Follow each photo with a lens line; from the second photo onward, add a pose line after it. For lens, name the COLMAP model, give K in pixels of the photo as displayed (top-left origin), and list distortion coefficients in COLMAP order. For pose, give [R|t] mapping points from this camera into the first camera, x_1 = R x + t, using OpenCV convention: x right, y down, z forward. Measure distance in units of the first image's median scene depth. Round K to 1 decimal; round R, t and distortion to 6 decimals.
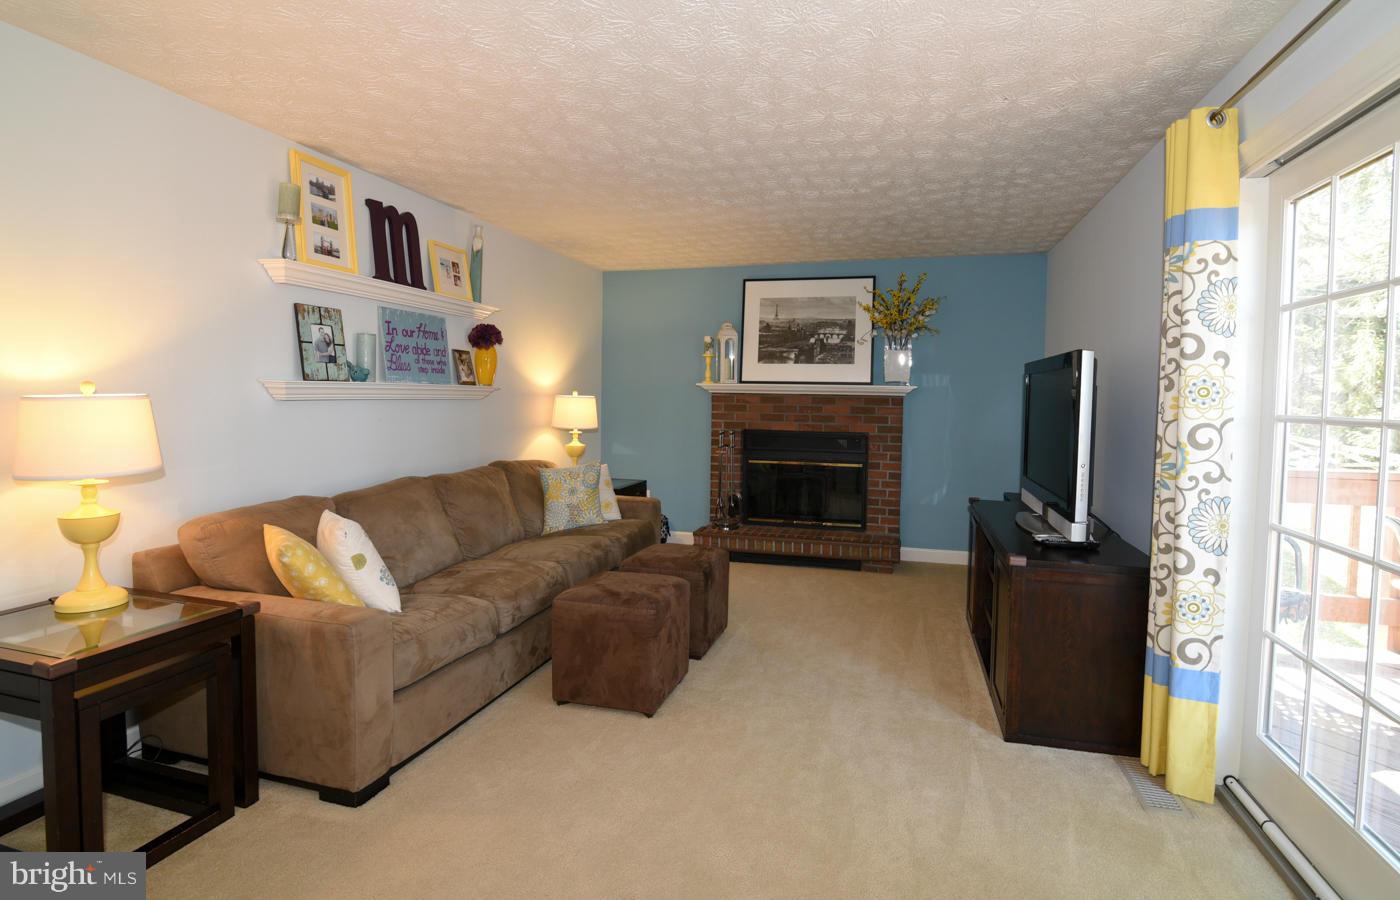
lens RADIAL K [[638.0, 0, 798.1], [0, 638.0, 420.2], [0, 0, 1]] dist [-0.017305, -0.000243]
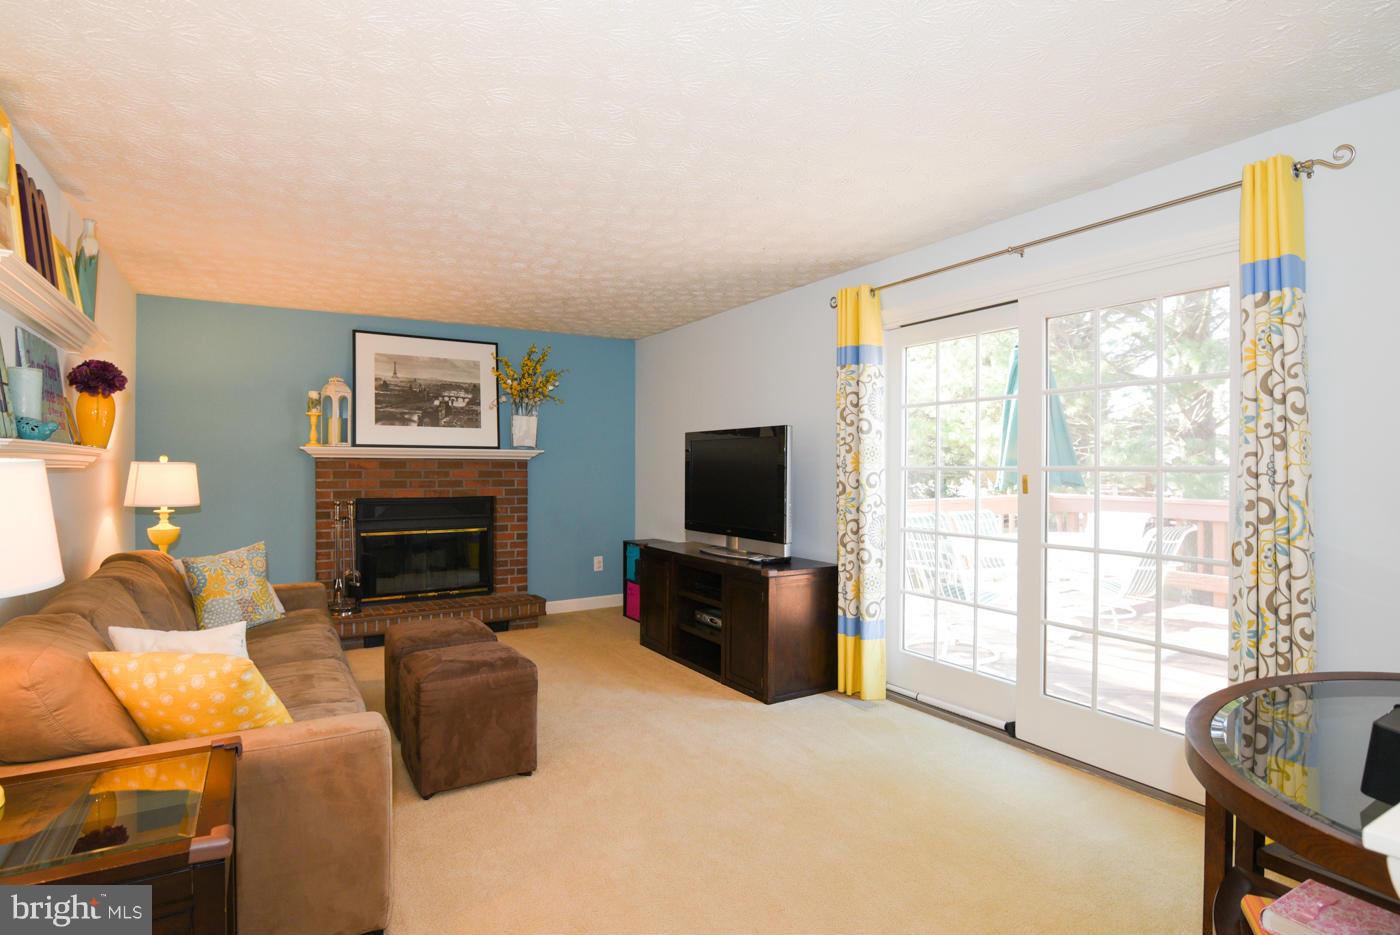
lens RADIAL K [[646.7, 0, 700.0], [0, 646.7, 467.5], [0, 0, 1]] dist [-0.014212, 0.000370]
pose [[0.731970, -0.015910, 0.681151, -0.353567], [0.034861, 0.999292, -0.014121, 0.000230], [-0.680445, 0.034082, 0.732007, 0.022001]]
